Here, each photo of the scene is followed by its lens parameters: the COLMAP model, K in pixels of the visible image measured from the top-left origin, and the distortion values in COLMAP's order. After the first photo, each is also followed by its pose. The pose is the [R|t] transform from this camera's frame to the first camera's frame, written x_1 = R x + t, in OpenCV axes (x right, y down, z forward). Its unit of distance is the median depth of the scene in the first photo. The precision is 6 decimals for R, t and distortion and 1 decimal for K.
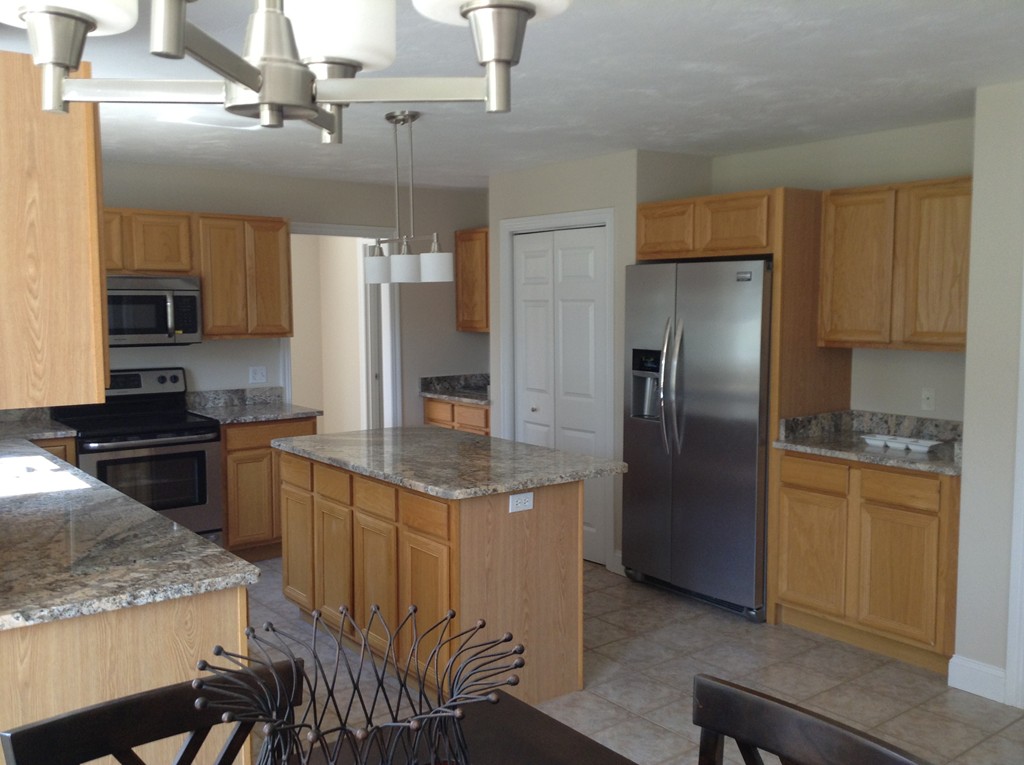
lens RADIAL K [[920.7, 0, 528.5], [0, 920.7, 379.0], [0, 0, 1]] dist [0.085939, -0.145310]
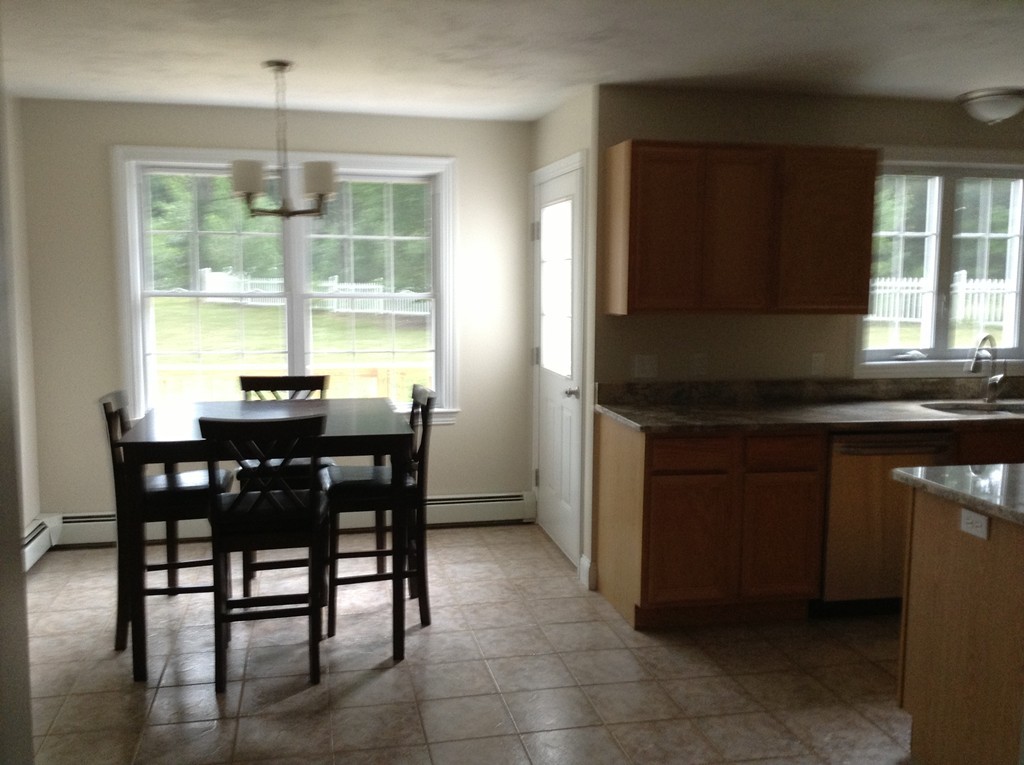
lens RADIAL K [[920.7, 0, 528.5], [0, 920.7, 379.0], [0, 0, 1]] dist [0.085939, -0.145310]
pose [[-0.427023, 0.094093, -0.899332, 0.579378], [-0.088010, 0.985524, 0.144900, -0.043557], [0.899947, 0.141026, -0.412561, 0.681669]]
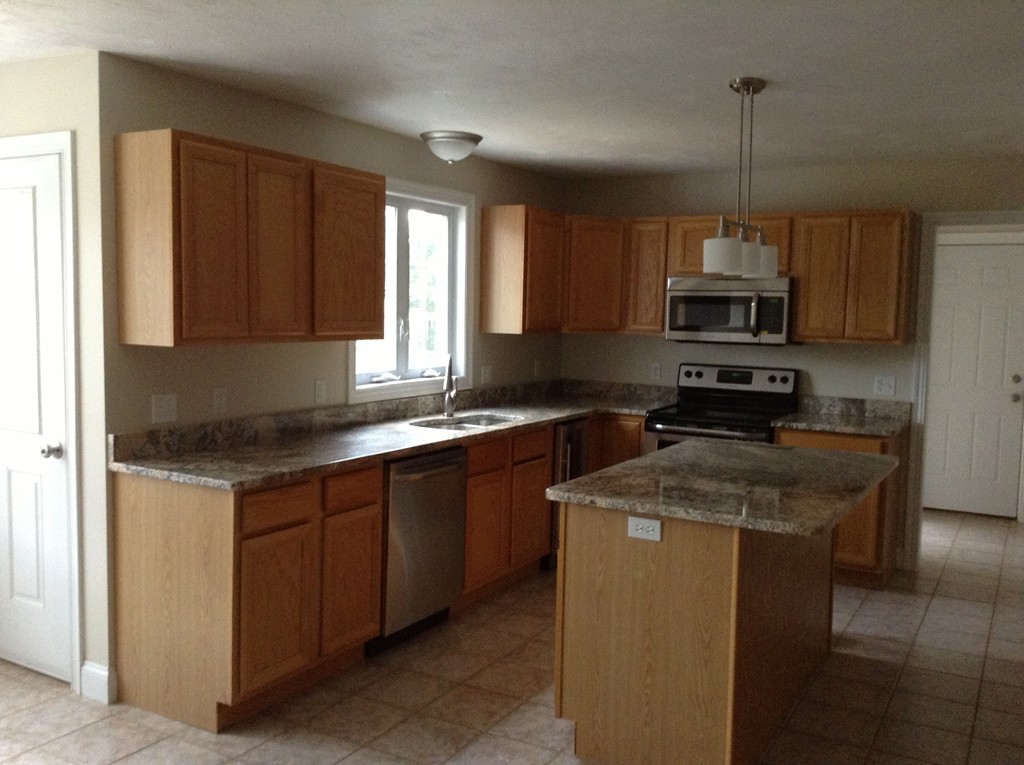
lens RADIAL K [[920.7, 0, 528.5], [0, 920.7, 379.0], [0, 0, 1]] dist [0.085939, -0.145310]
pose [[0.378691, 0.080029, -0.922057, 0.506721], [-0.100344, 0.993932, 0.045055, -0.021112], [0.920068, 0.075461, 0.384423, 0.398666]]
